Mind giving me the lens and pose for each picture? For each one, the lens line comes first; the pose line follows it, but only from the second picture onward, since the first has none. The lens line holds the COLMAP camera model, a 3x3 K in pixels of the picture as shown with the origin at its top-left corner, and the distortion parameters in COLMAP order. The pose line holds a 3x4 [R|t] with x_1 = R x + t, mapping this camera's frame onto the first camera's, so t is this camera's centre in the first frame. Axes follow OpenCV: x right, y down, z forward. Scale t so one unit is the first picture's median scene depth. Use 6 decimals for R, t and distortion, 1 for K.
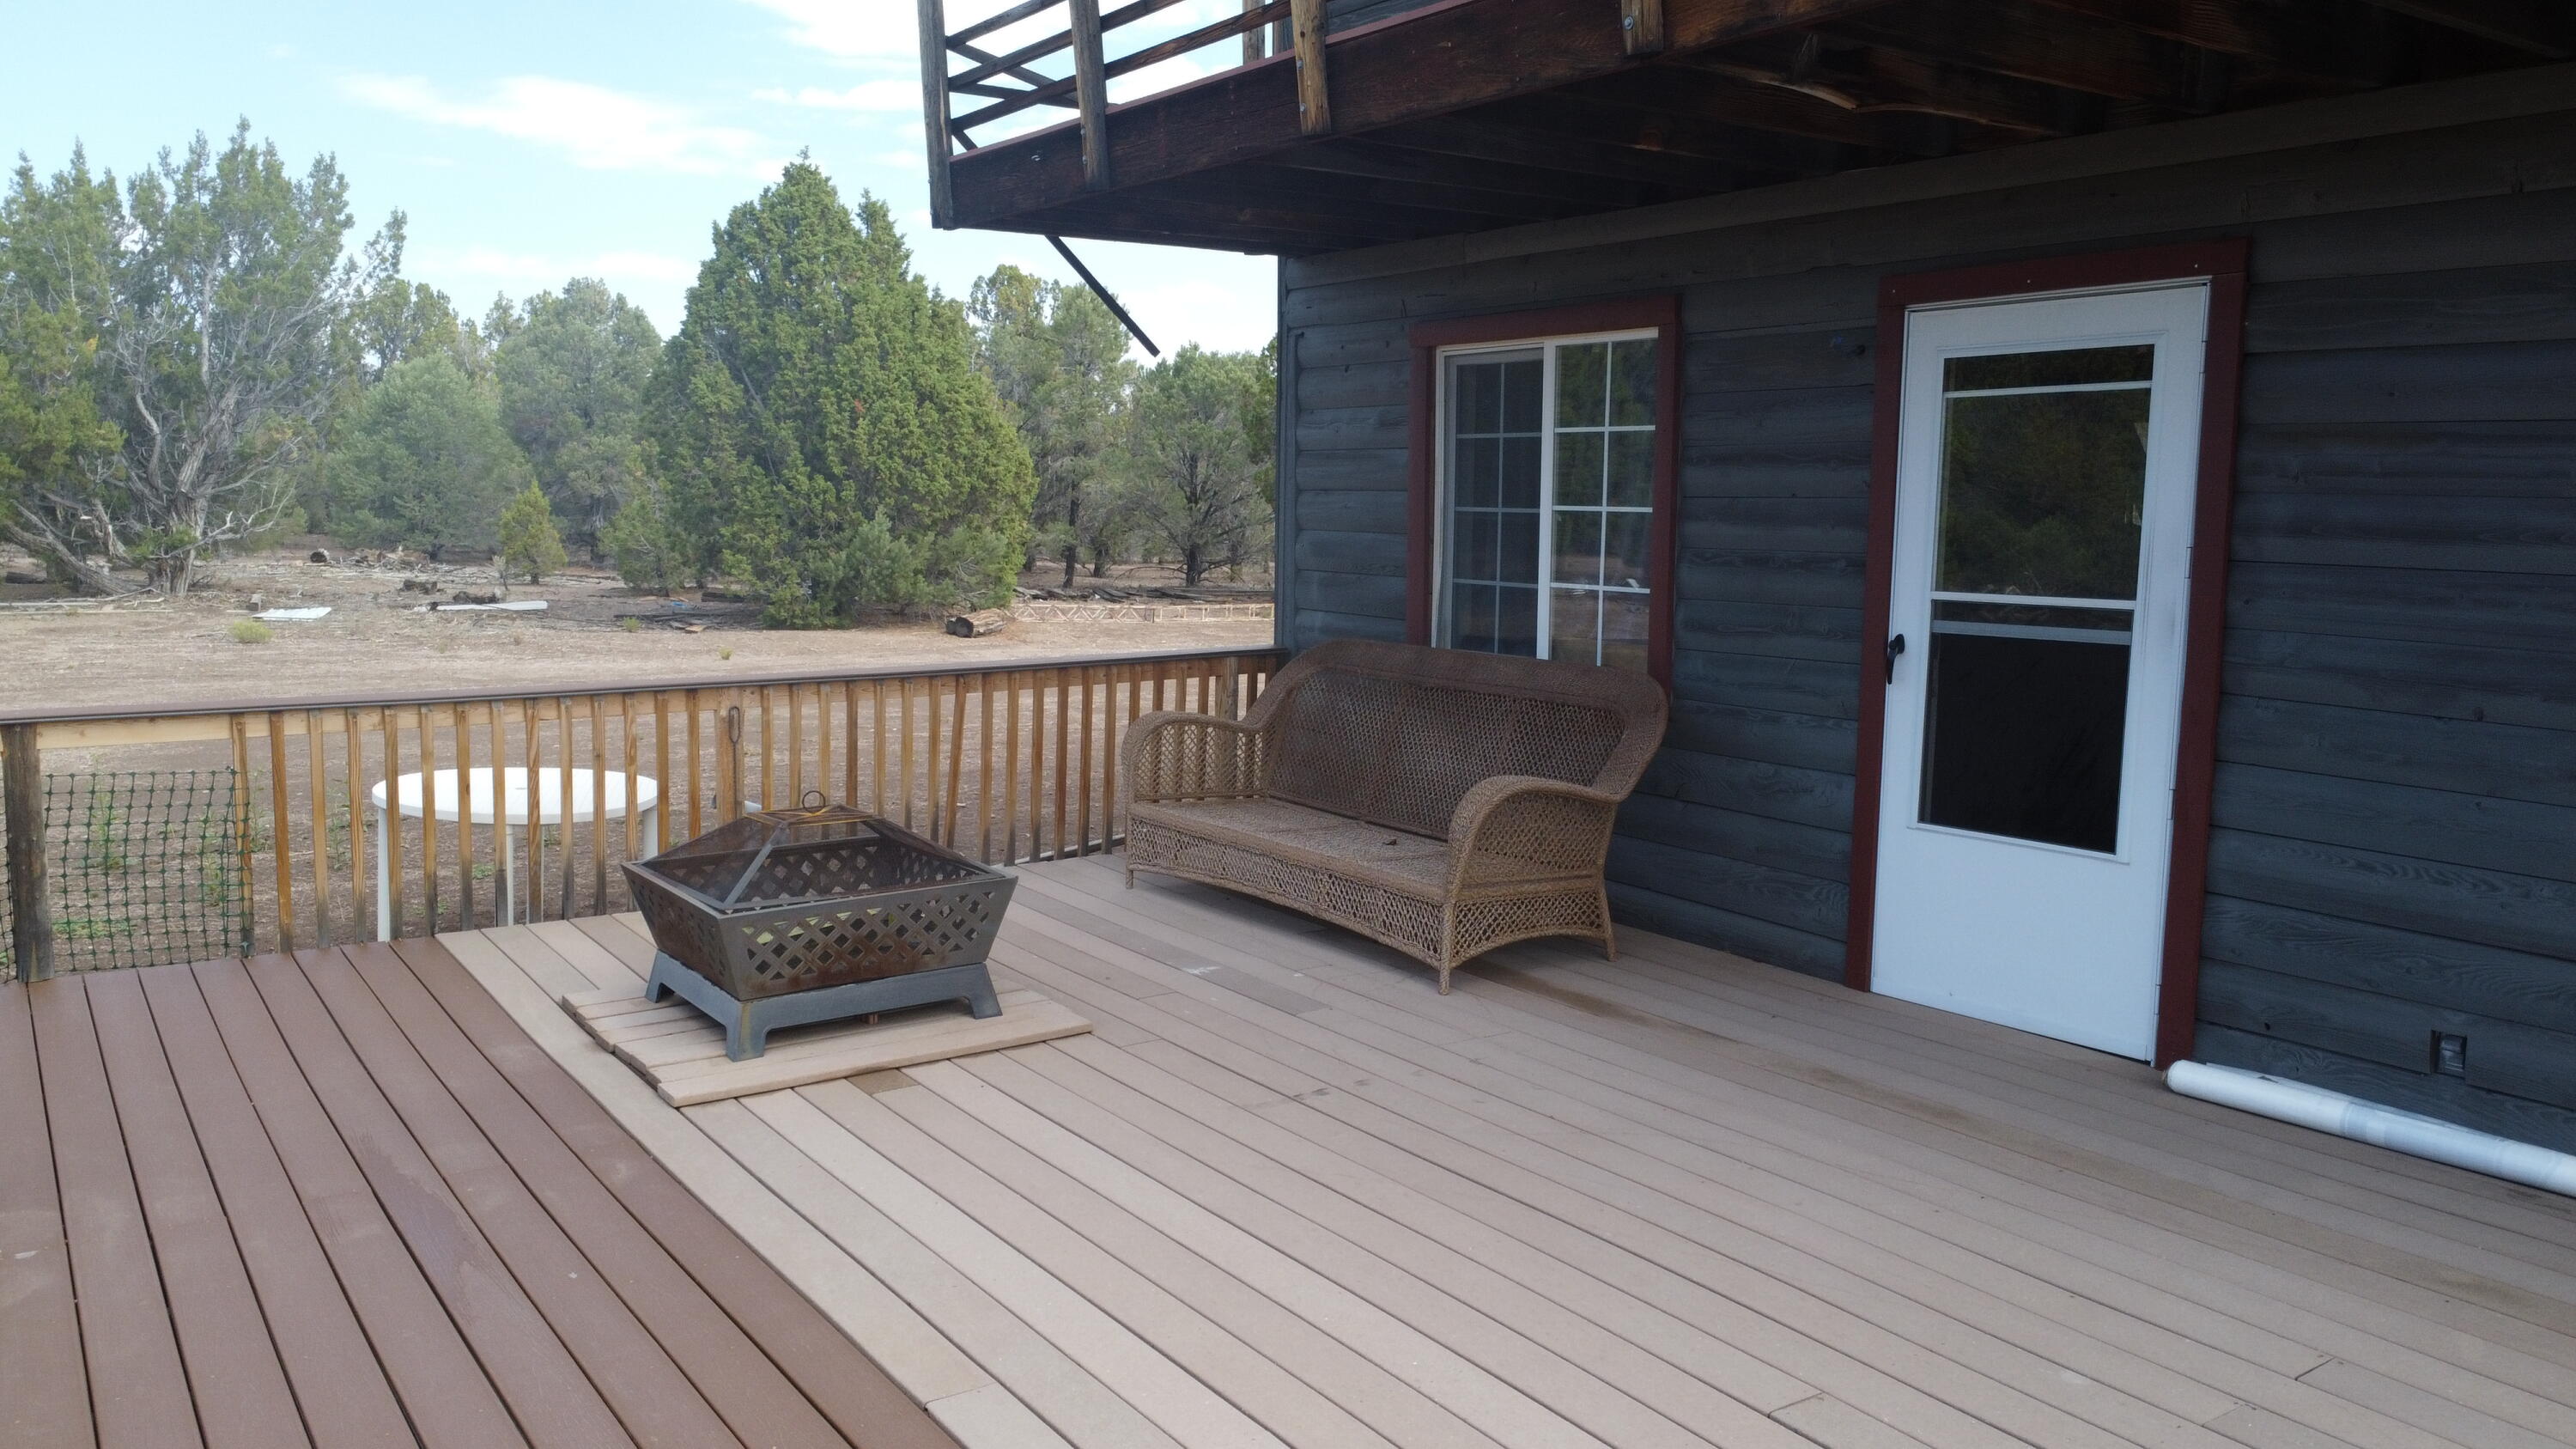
lens RADIAL K [[1941.8, 0, 1280.1], [0, 1941.8, 724.0], [0, 0, 1]] dist [0.007246, -0.008832]
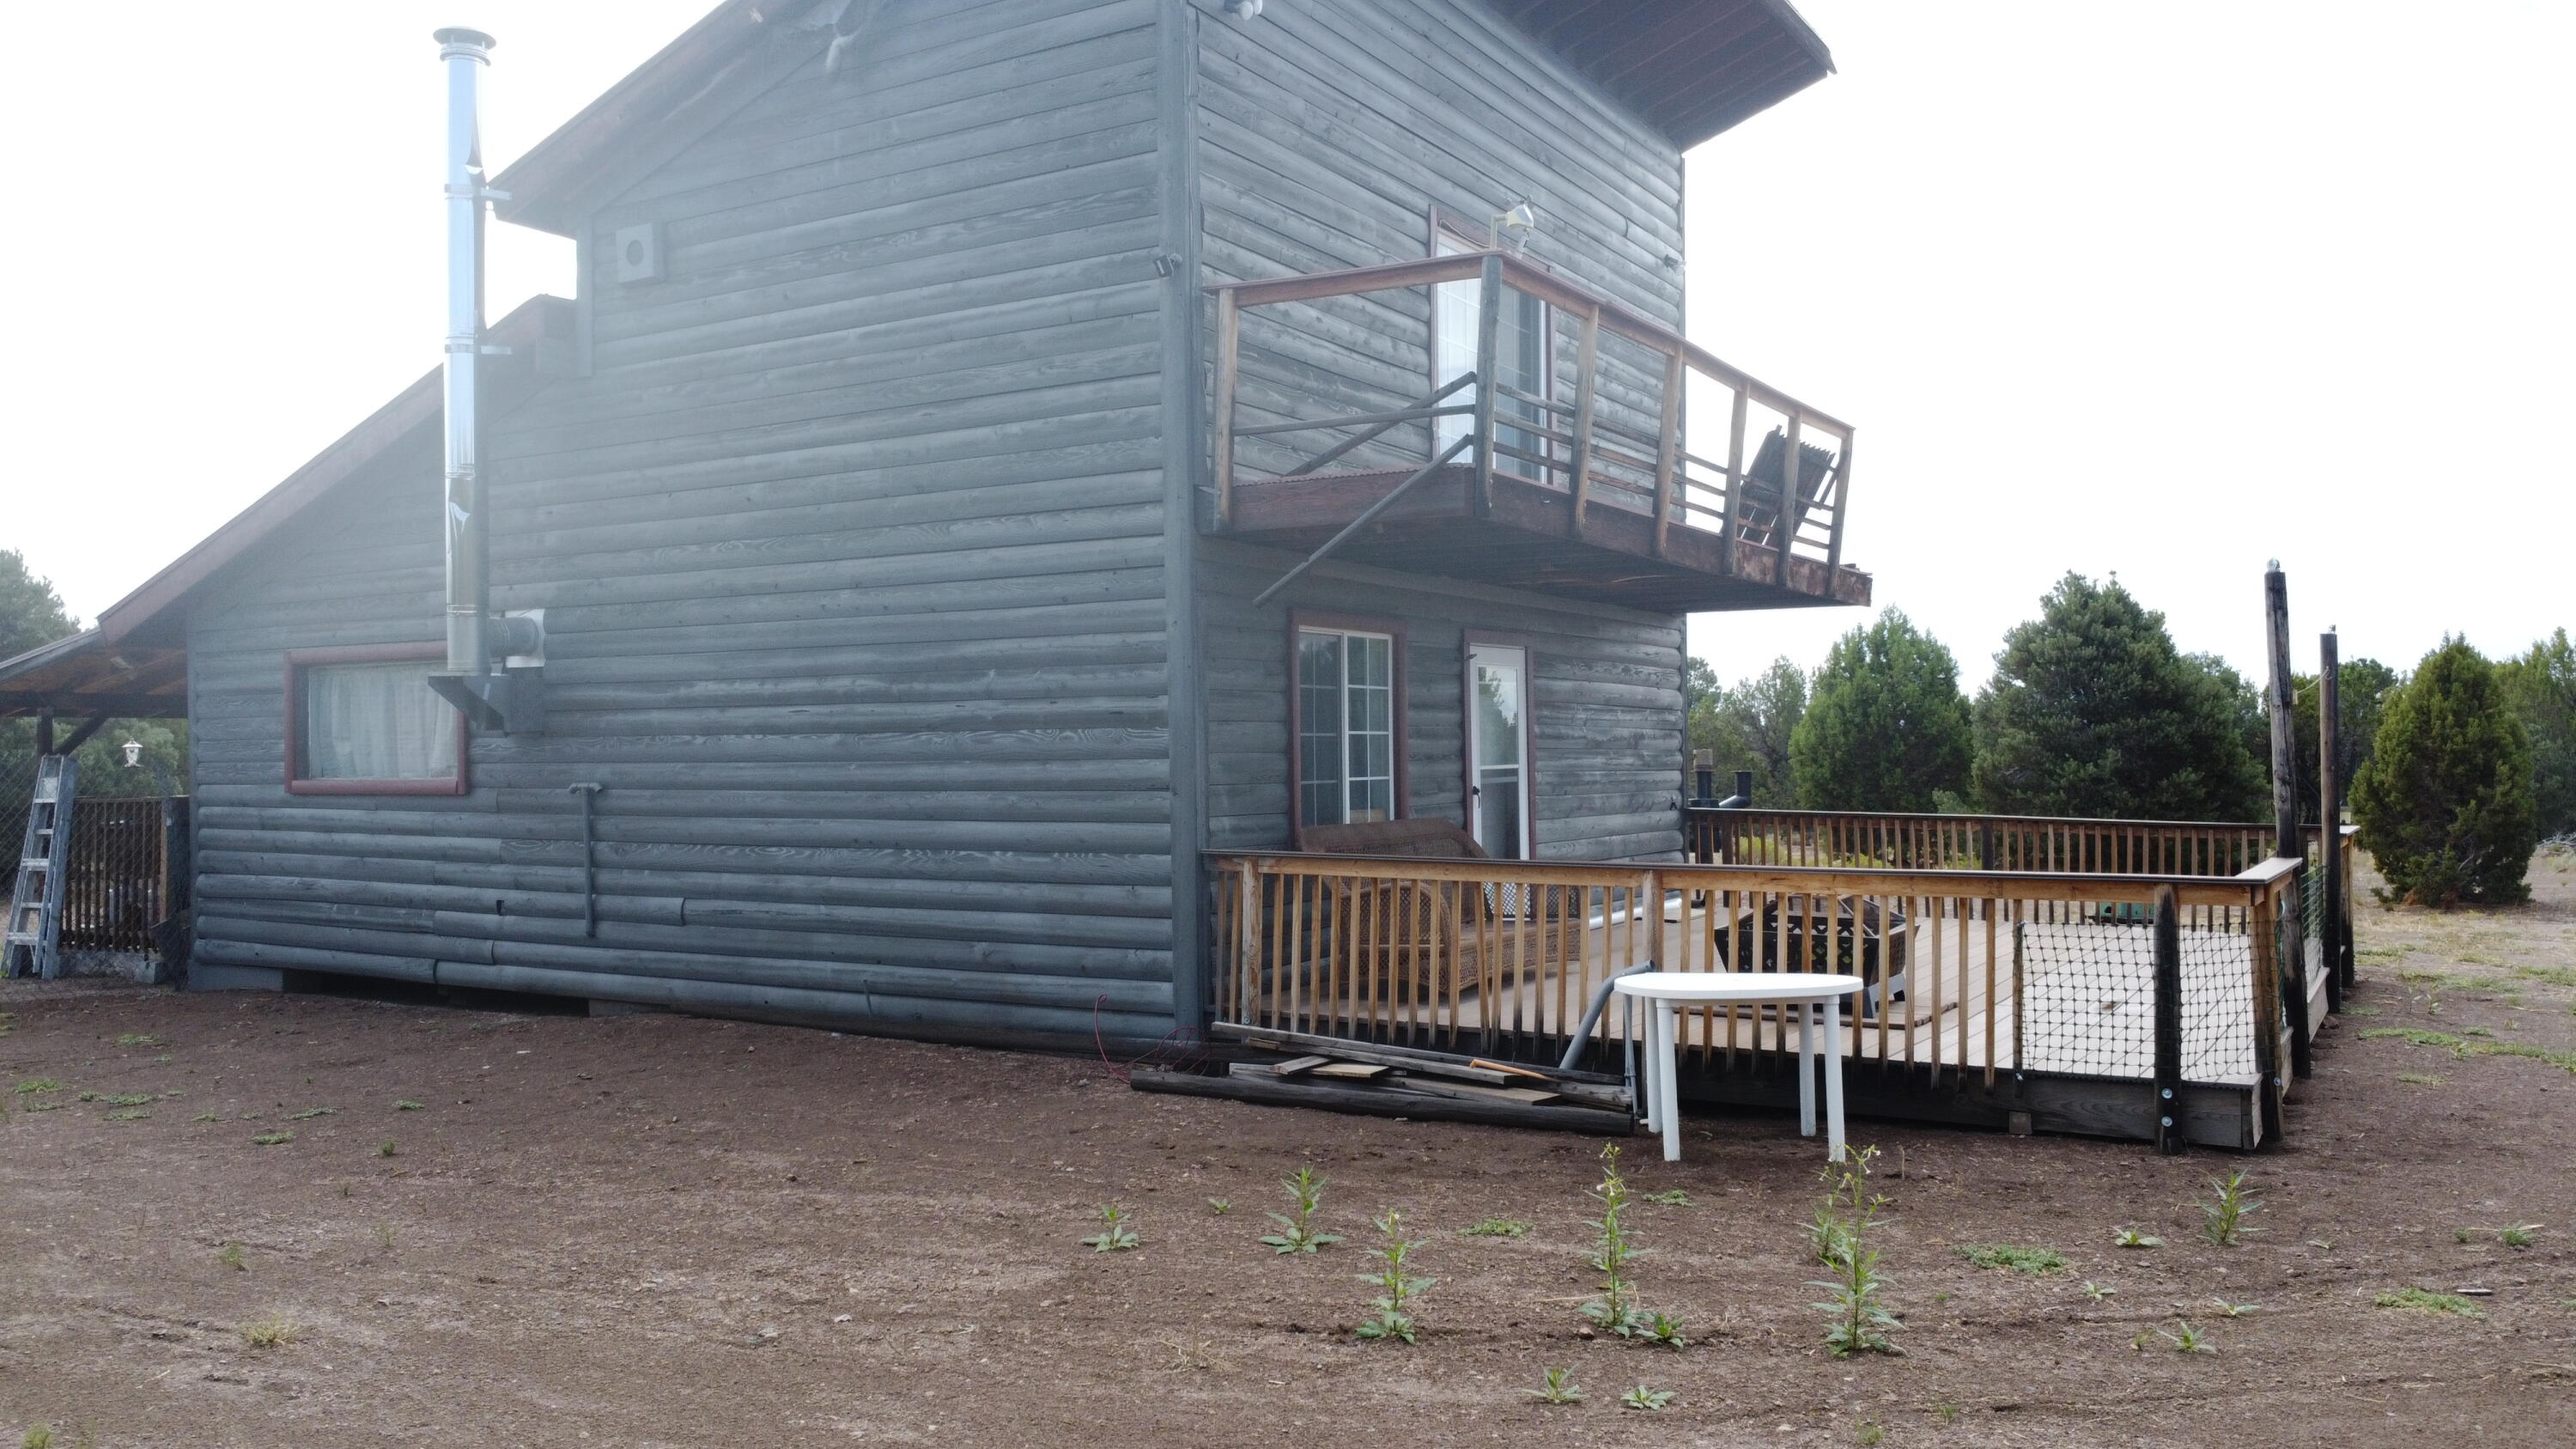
lens RADIAL K [[1941.8, 0, 1288.4], [0, 1941.8, 728.9], [0, 0, 1]] dist [0.007246, -0.008832]
pose [[-0.406313, -0.001051, 0.913733, -1.383080], [0.108417, 0.992880, 0.049353, -0.207338], [-0.907279, 0.119117, -0.403306, 1.762968]]
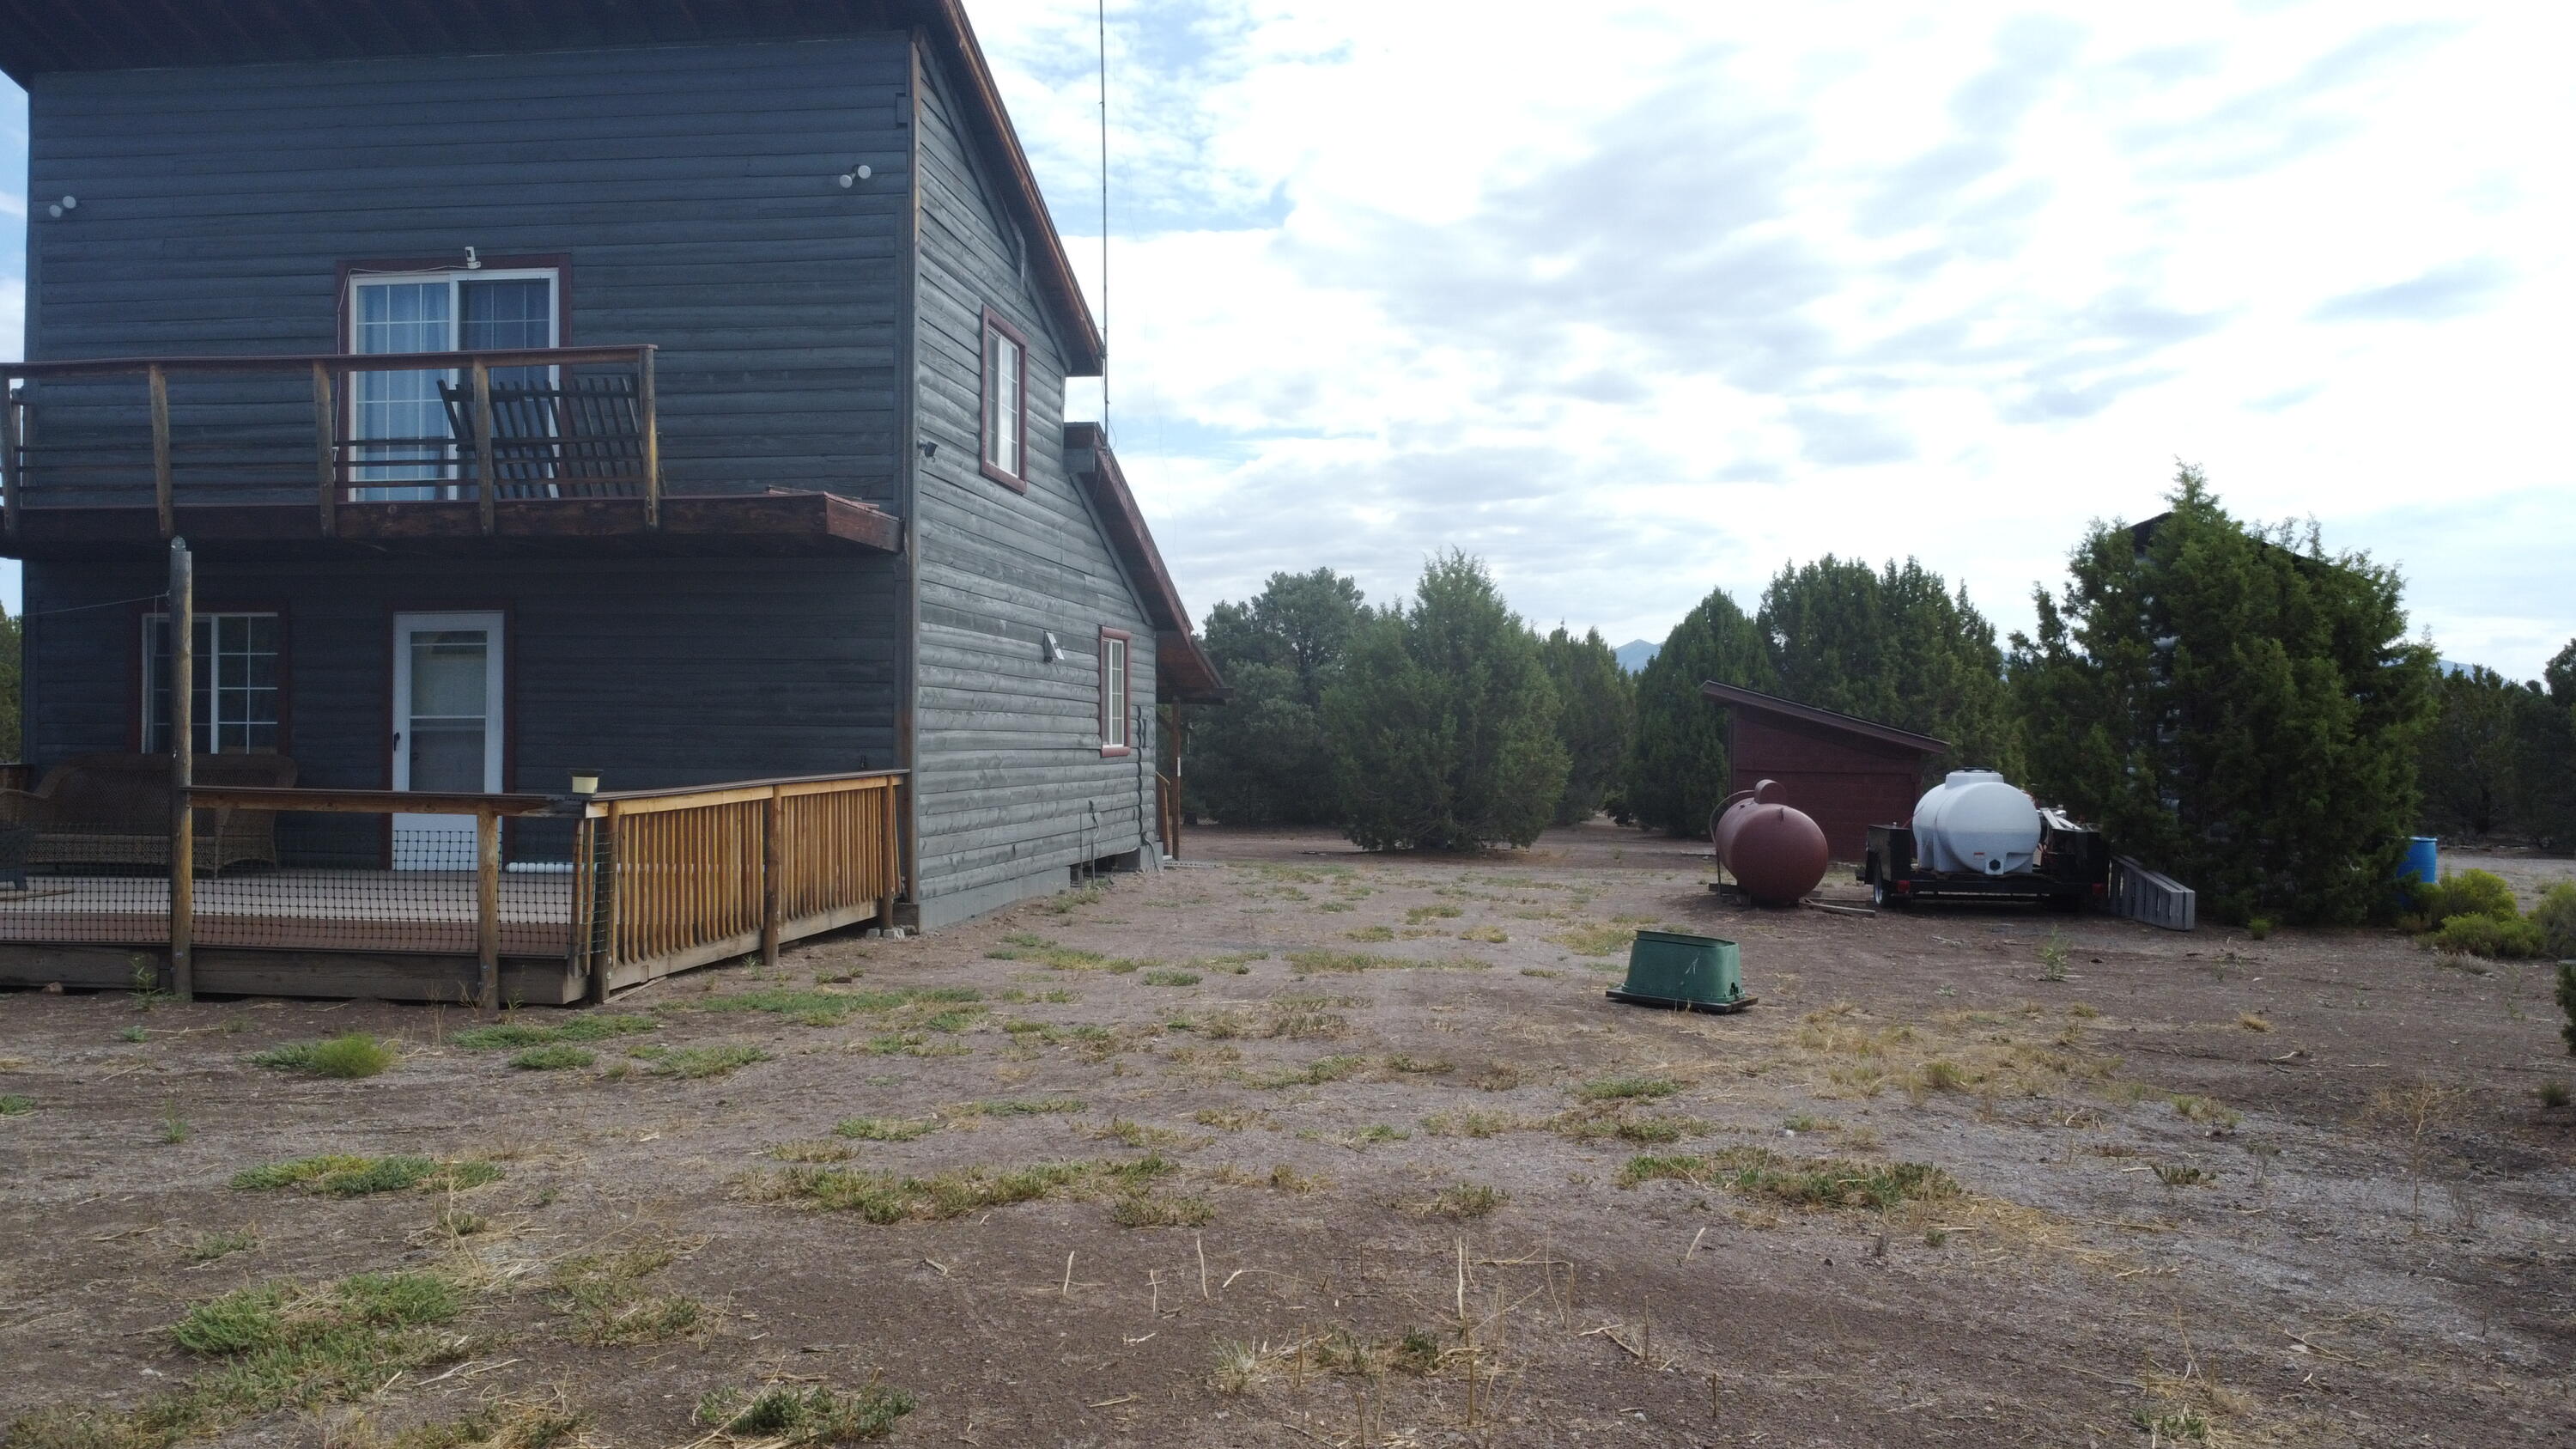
lens RADIAL K [[1941.8, 0, 1287.6], [0, 1941.8, 728.0], [0, 0, 1]] dist [0.007246, -0.008832]
pose [[0.673353, -0.005700, 0.739299, -0.703774], [0.092147, 0.992820, -0.076273, 0.223415], [-0.733556, 0.119483, 0.669044, -1.426814]]
